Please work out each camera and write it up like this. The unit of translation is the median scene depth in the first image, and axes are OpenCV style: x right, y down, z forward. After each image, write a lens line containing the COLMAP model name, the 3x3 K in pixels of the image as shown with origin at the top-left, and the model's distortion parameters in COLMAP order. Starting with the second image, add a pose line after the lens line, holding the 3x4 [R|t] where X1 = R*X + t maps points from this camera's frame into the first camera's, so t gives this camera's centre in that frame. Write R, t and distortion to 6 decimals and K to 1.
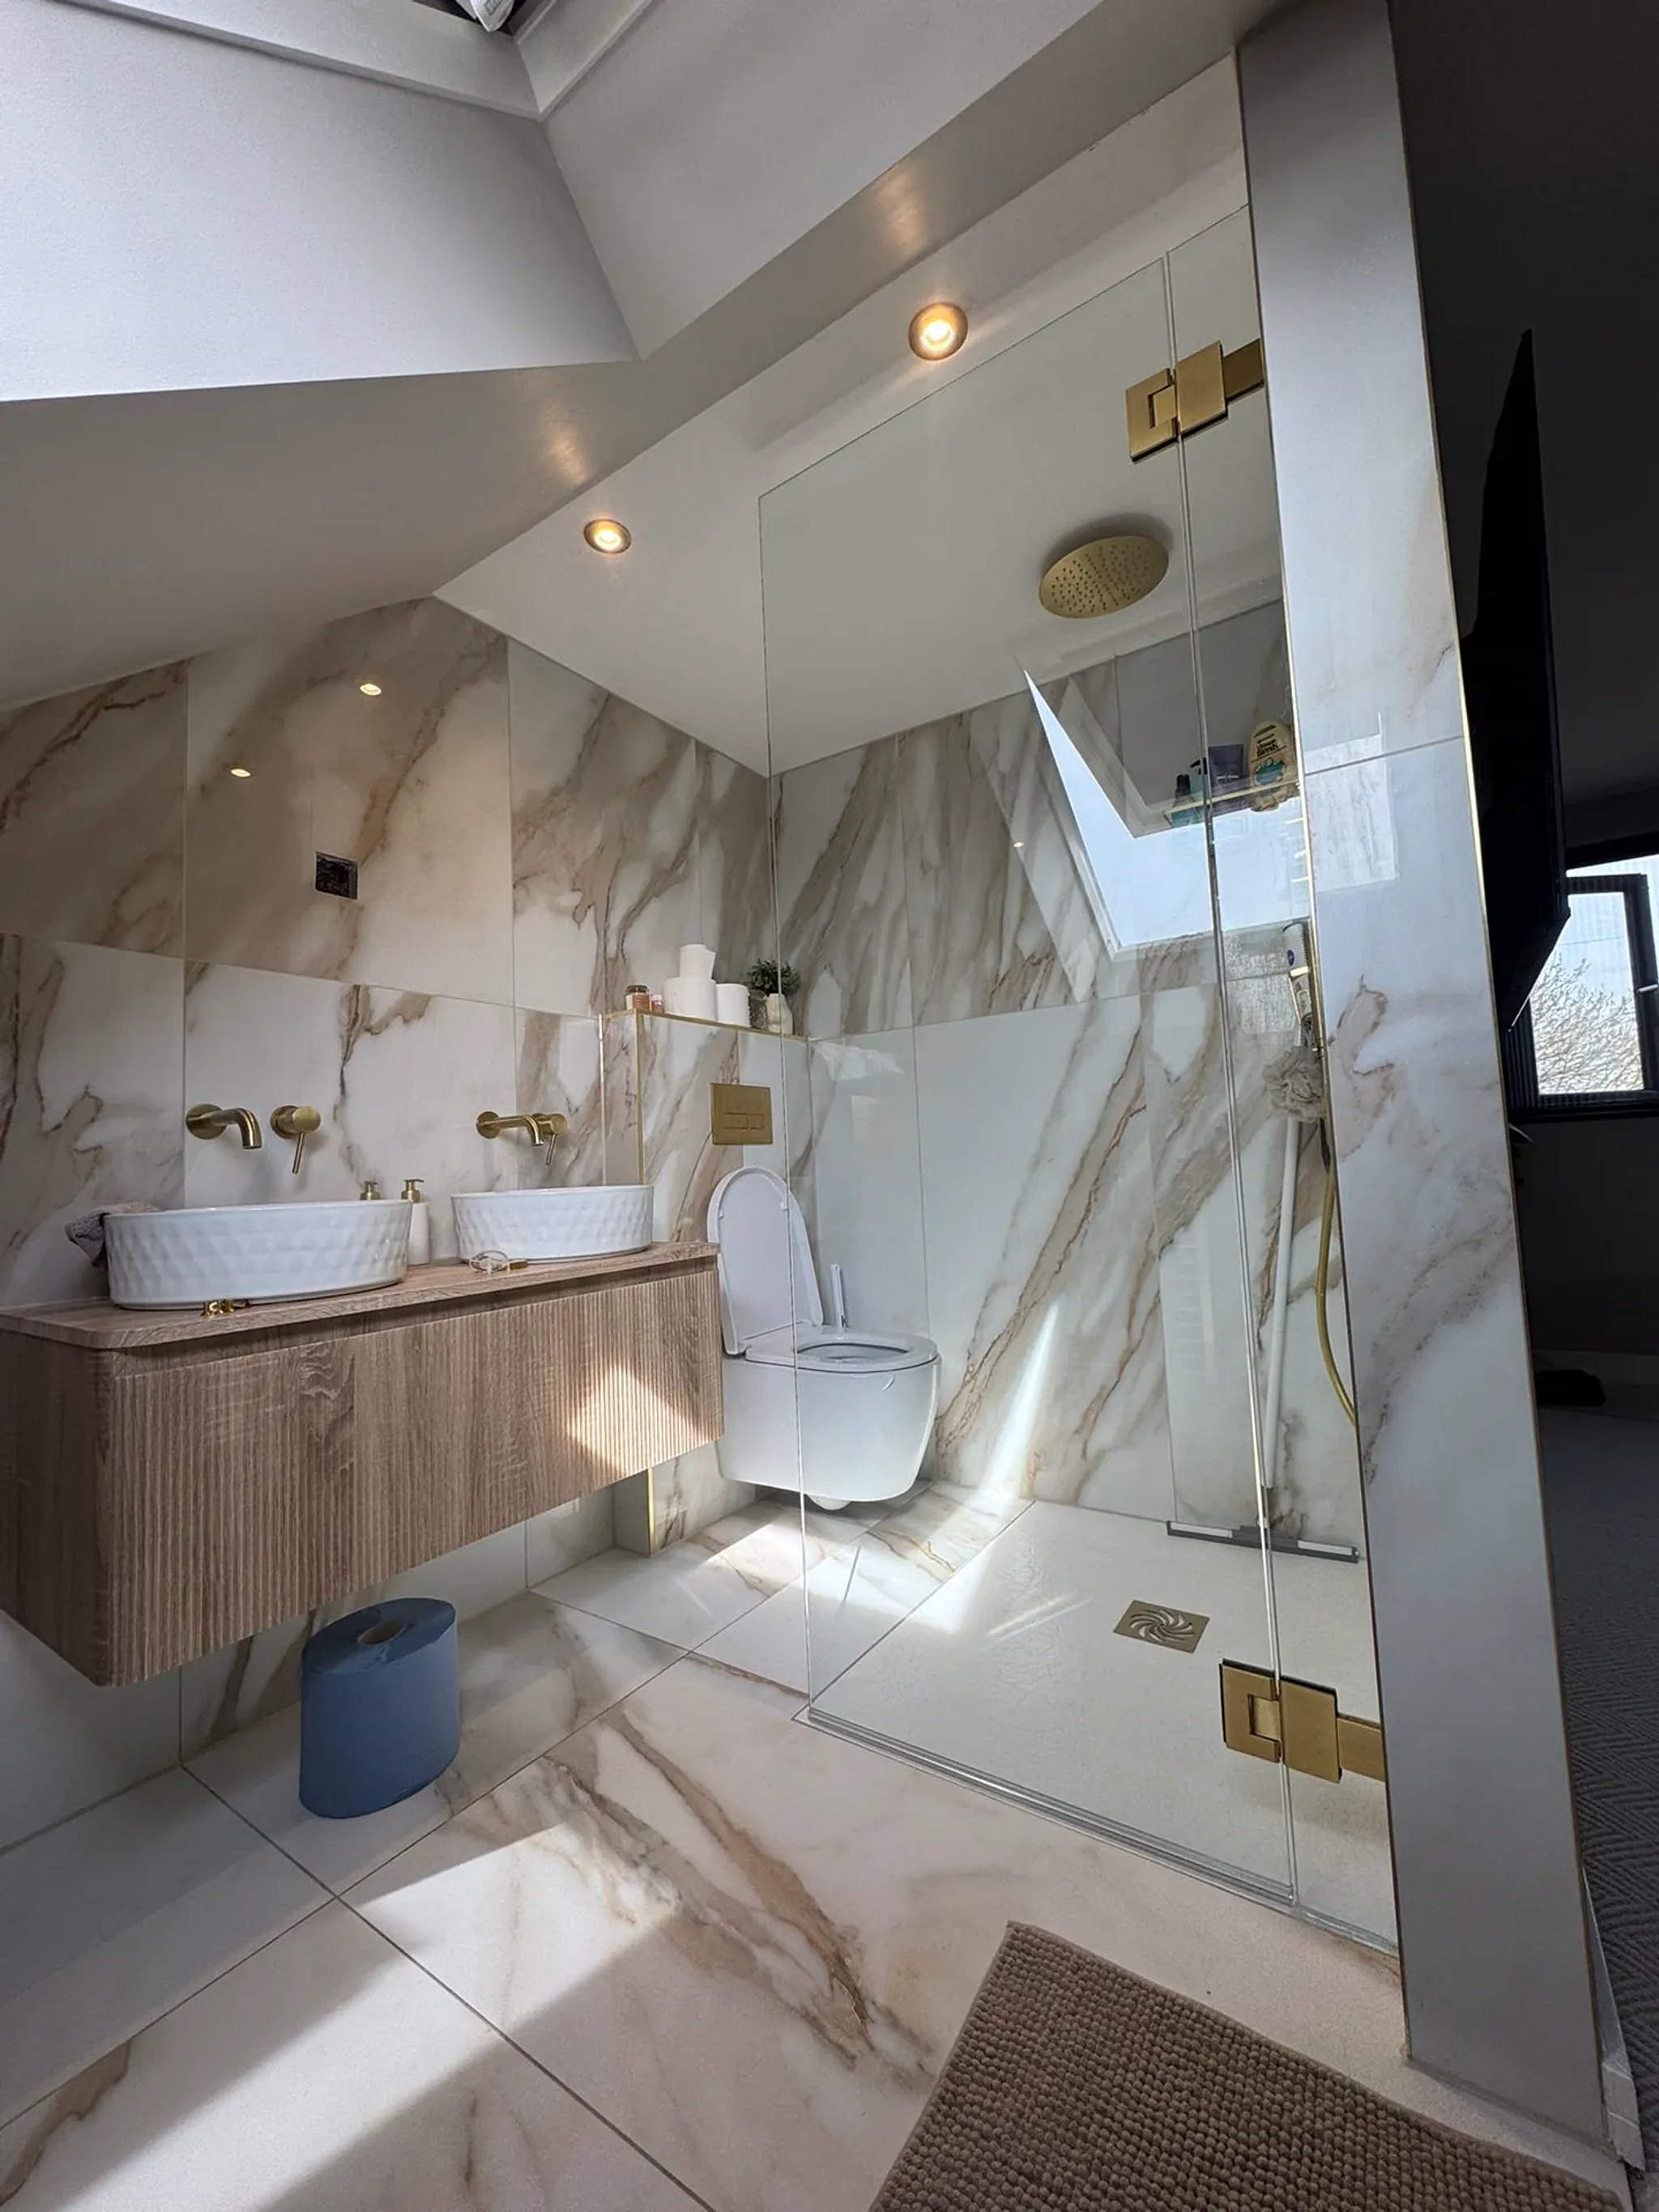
lens RADIAL K [[889.3, 0, 829.0], [0, 889.3, 1101.5], [0, 0, 1]] dist [-0.002499, 0.000273]
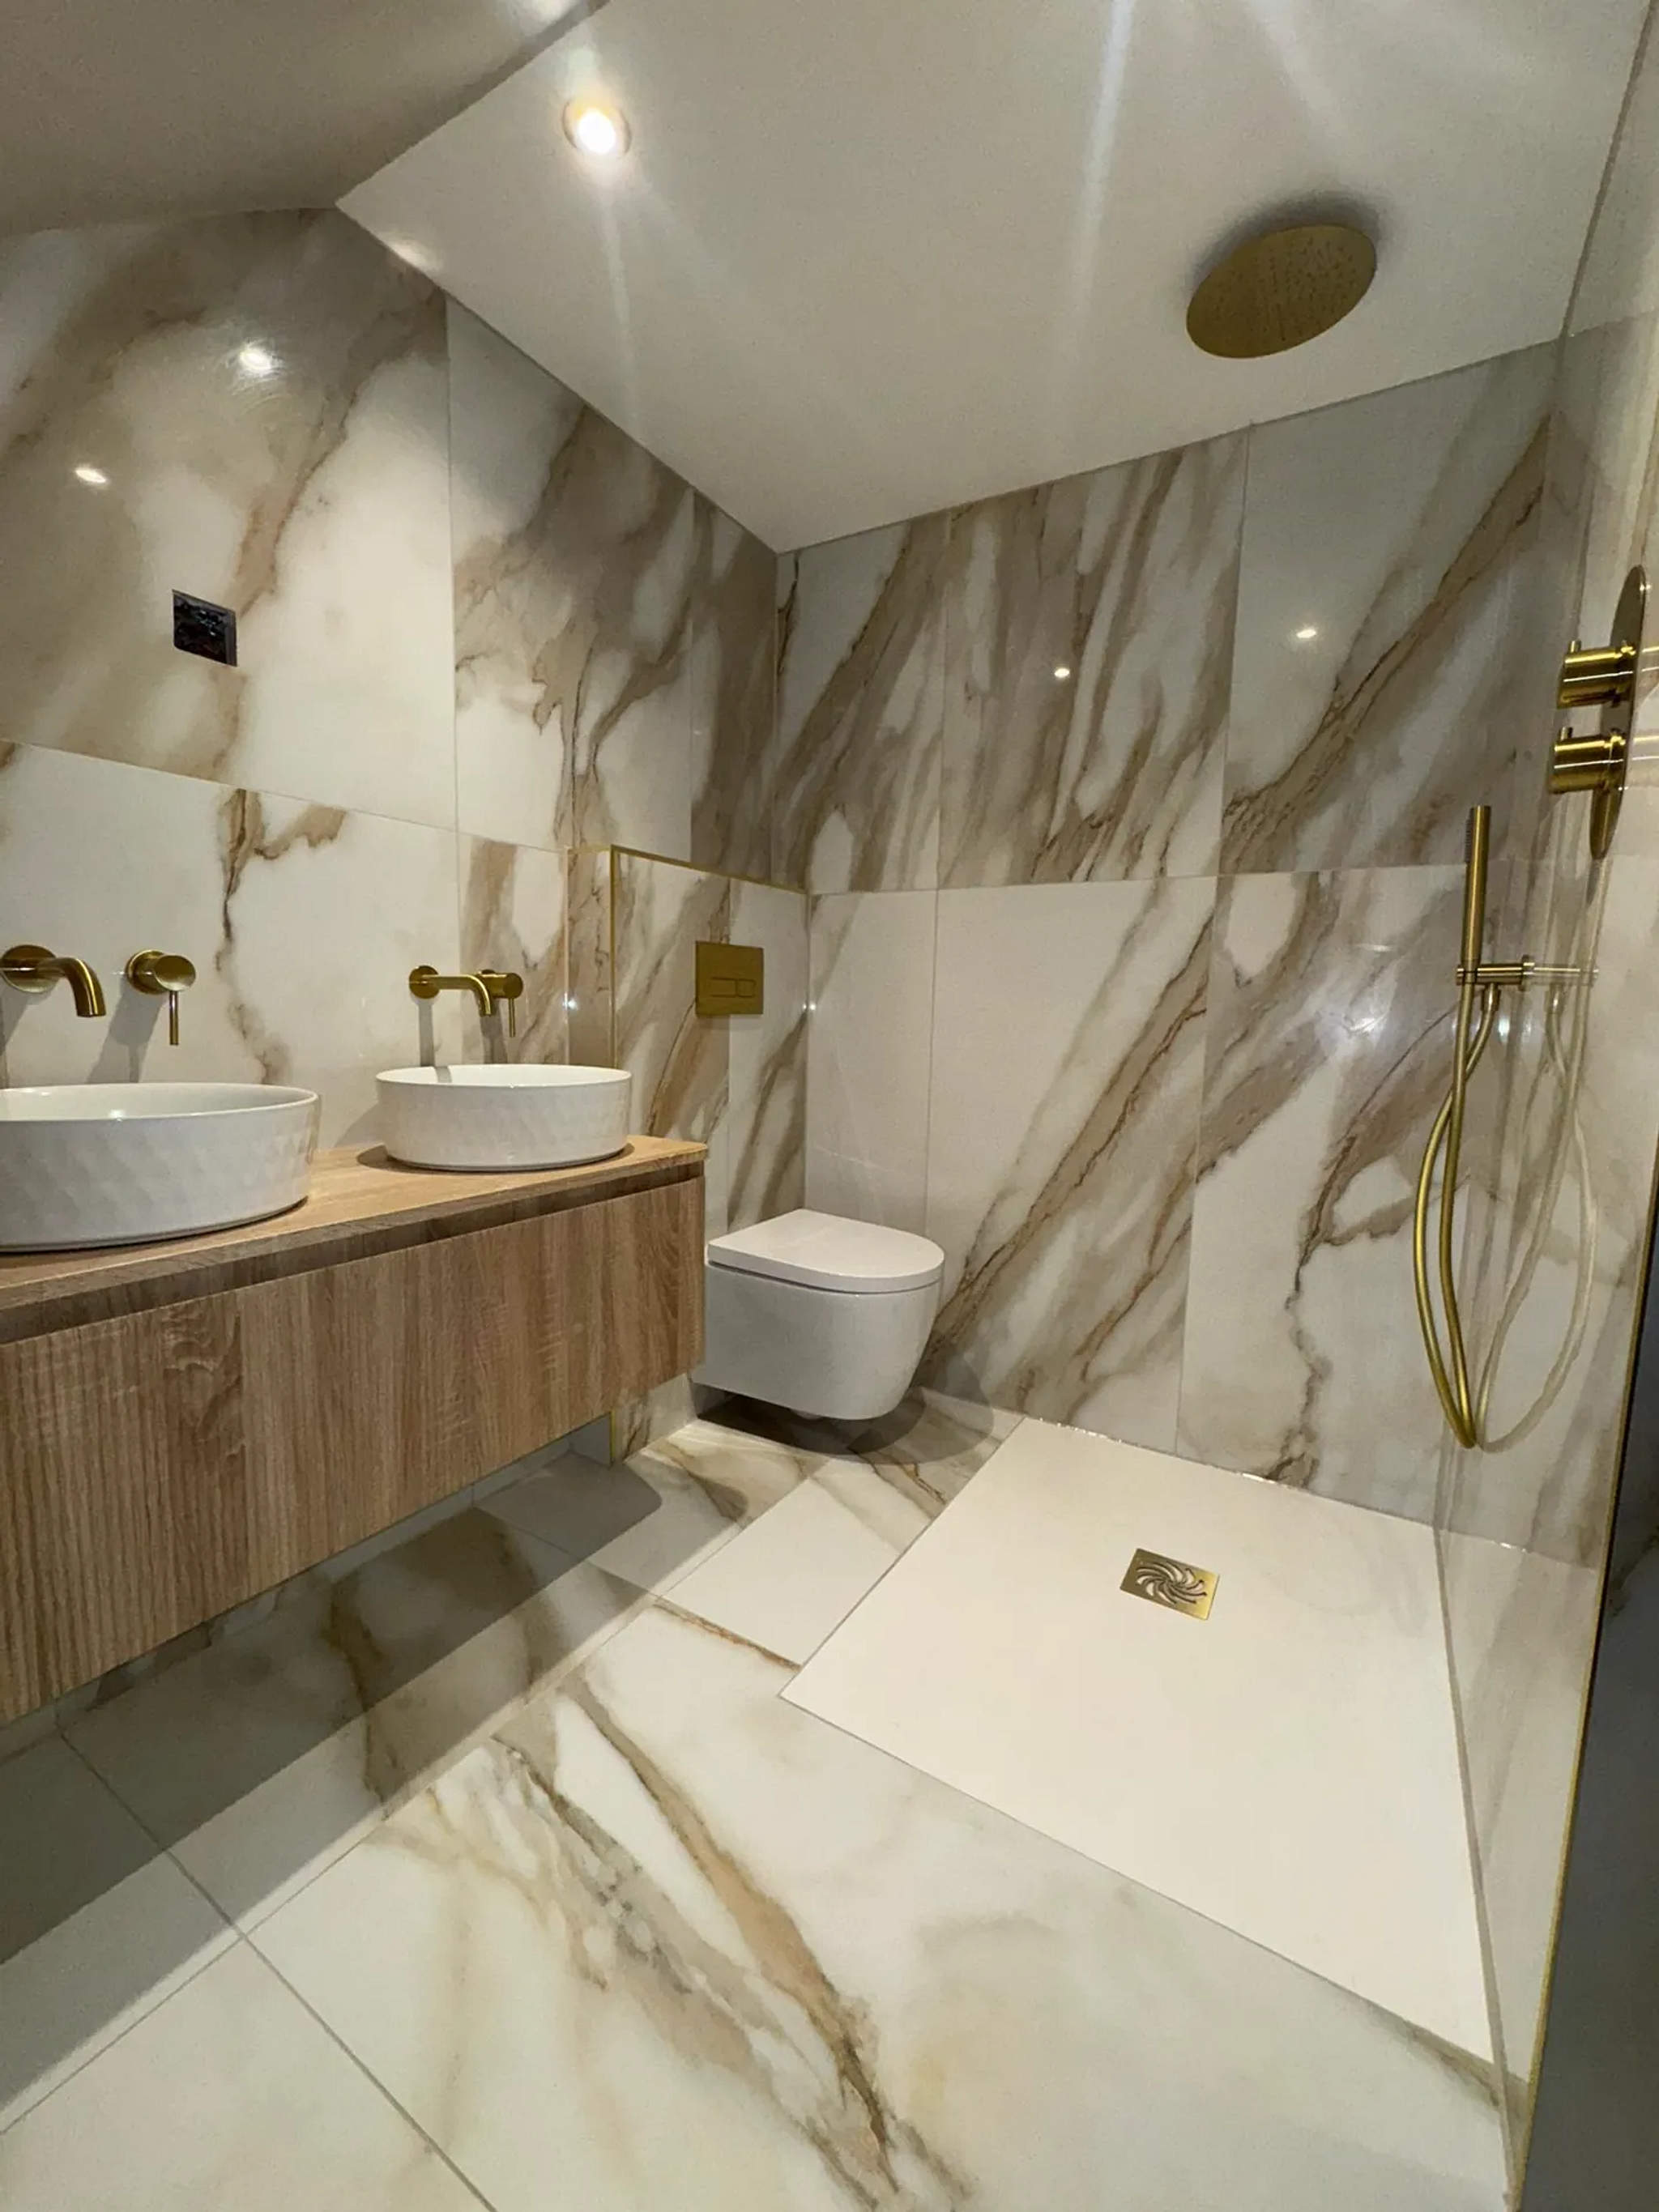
lens RADIAL K [[889.3, 0, 833.2], [0, 889.3, 1102.9], [0, 0, 1]] dist [-0.002499, 0.000273]
pose [[0.995926, 0.063320, 0.064209, -0.065441], [-0.074067, 0.980528, 0.181879, -0.044050], [-0.051442, -0.185894, 0.981222, 0.188170]]
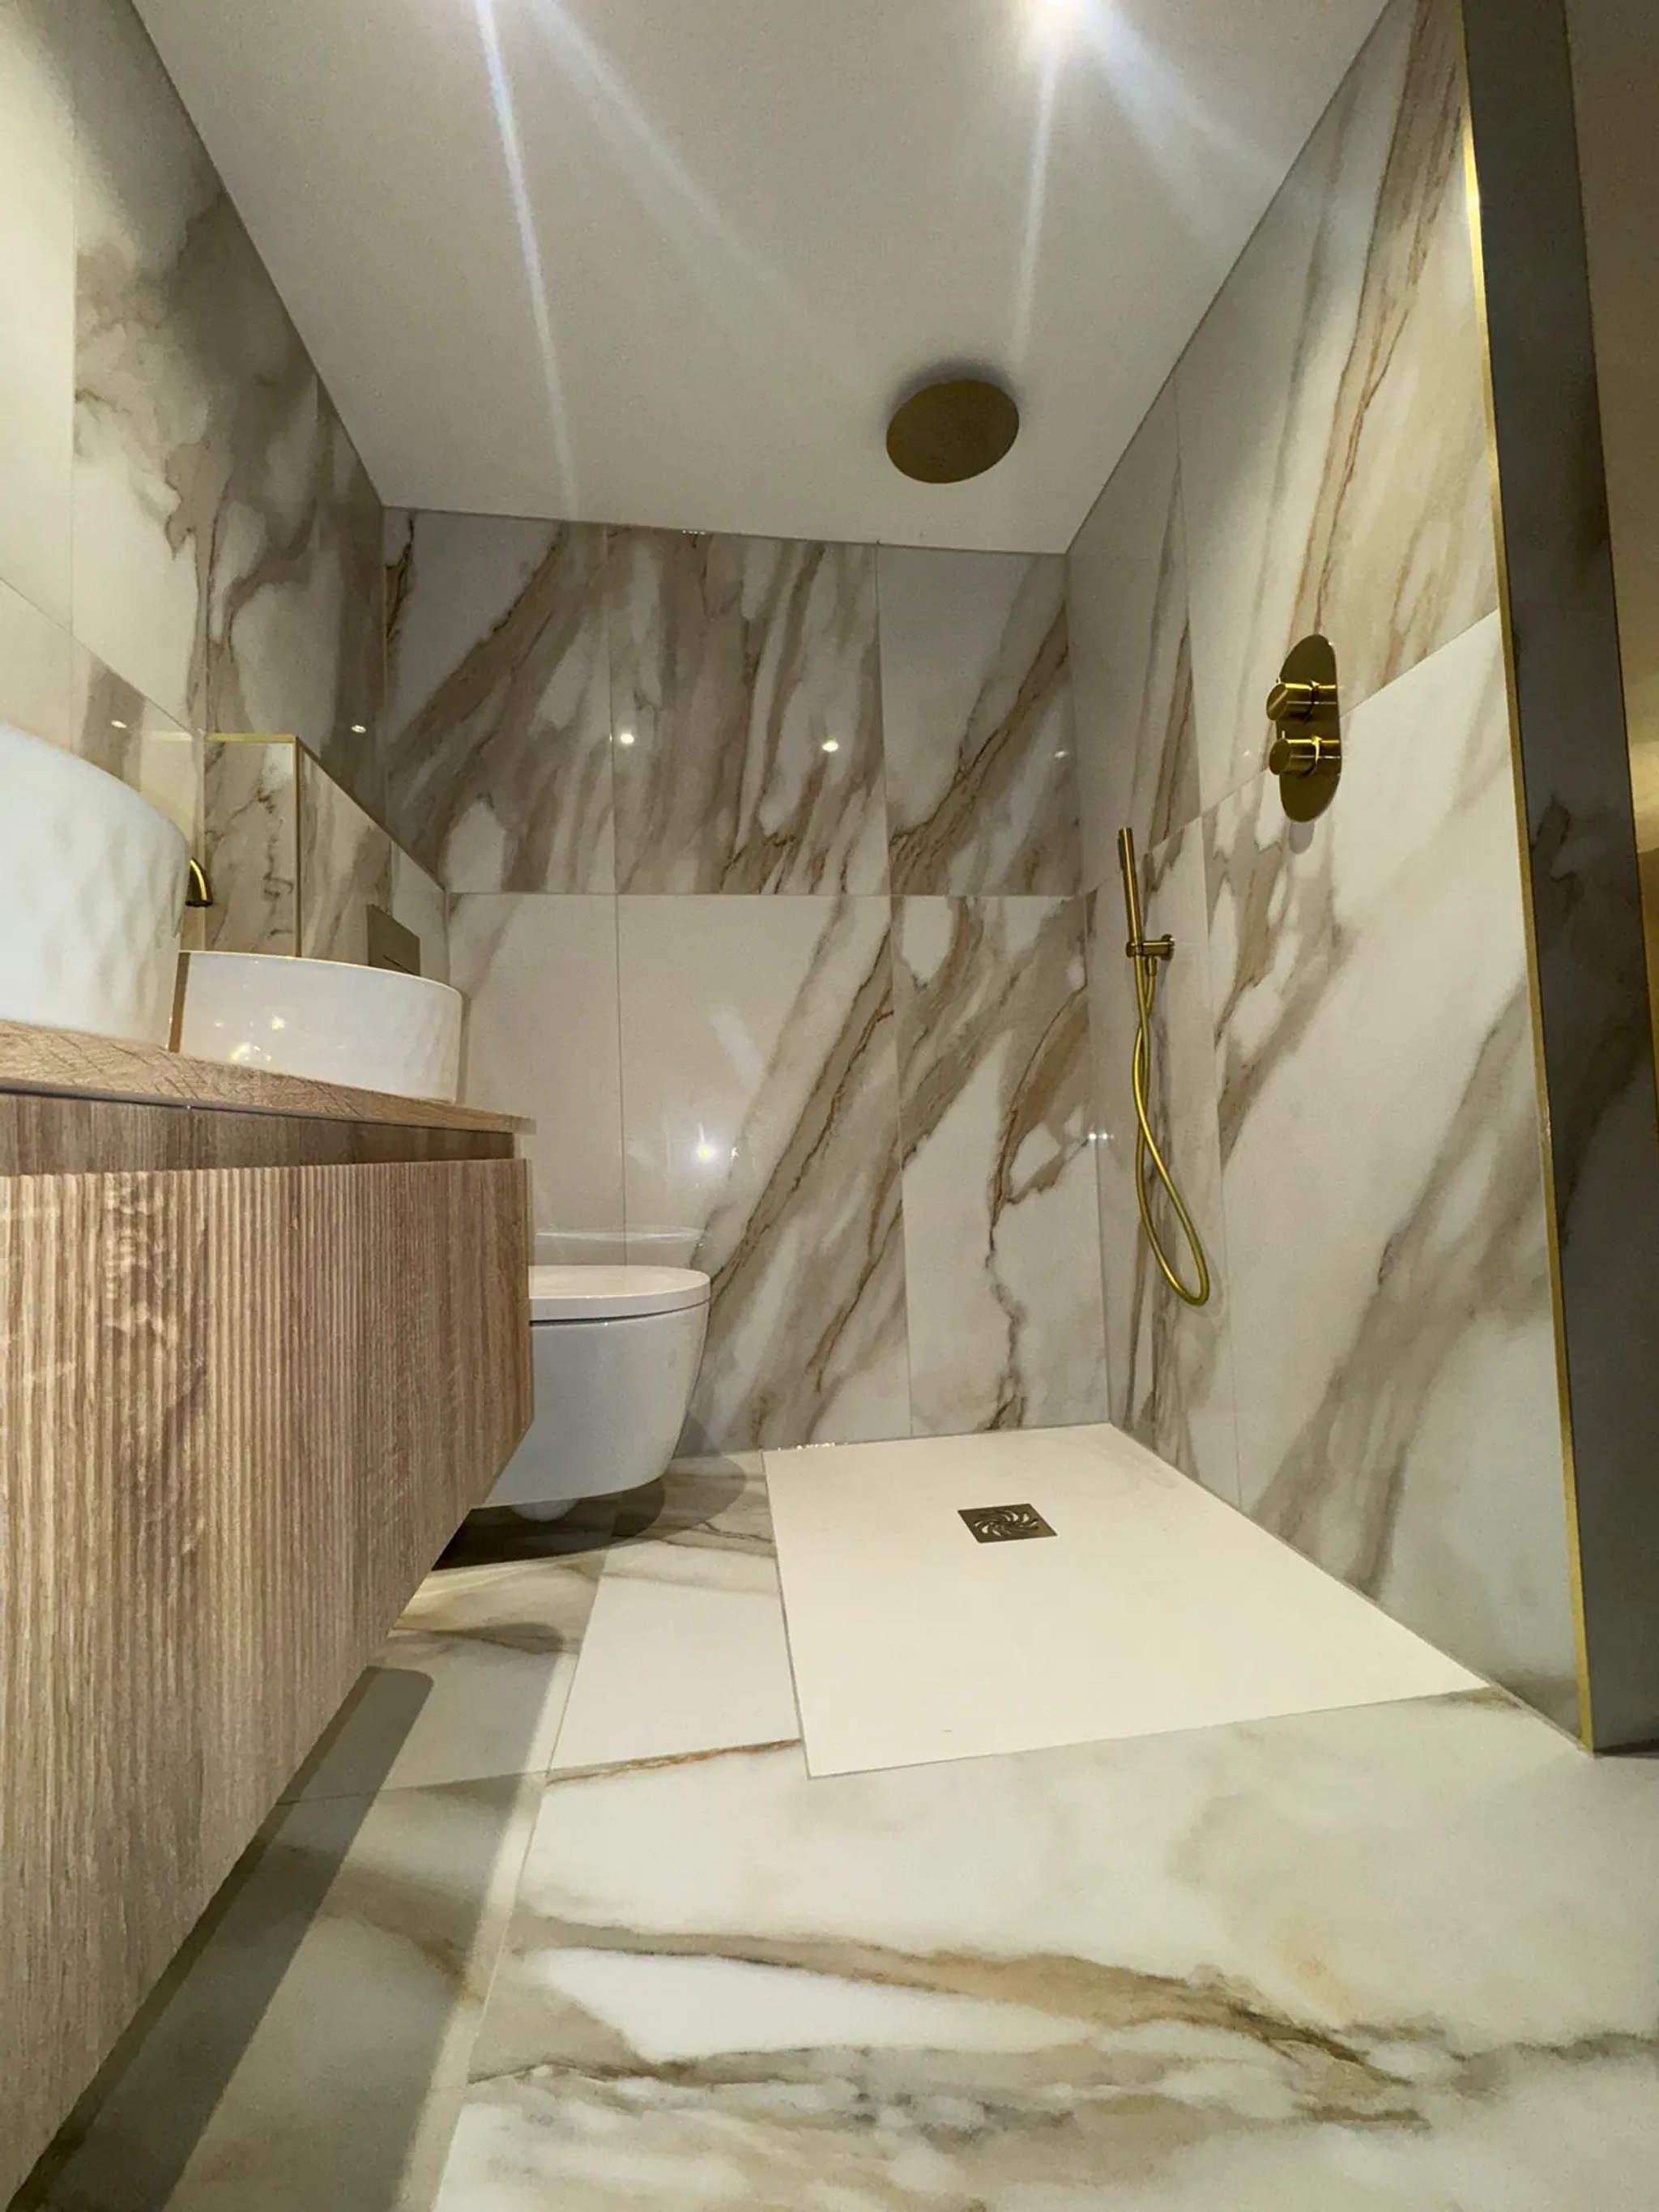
lens RADIAL K [[889.3, 0, 830.6], [0, 889.3, 1106.4], [0, 0, 1]] dist [-0.002499, 0.000273]
pose [[0.738086, 0.051460, 0.672741, -0.410037], [-0.046706, 0.998592, -0.025142, 0.165218], [-0.673088, -0.012864, 0.739450, 0.403420]]
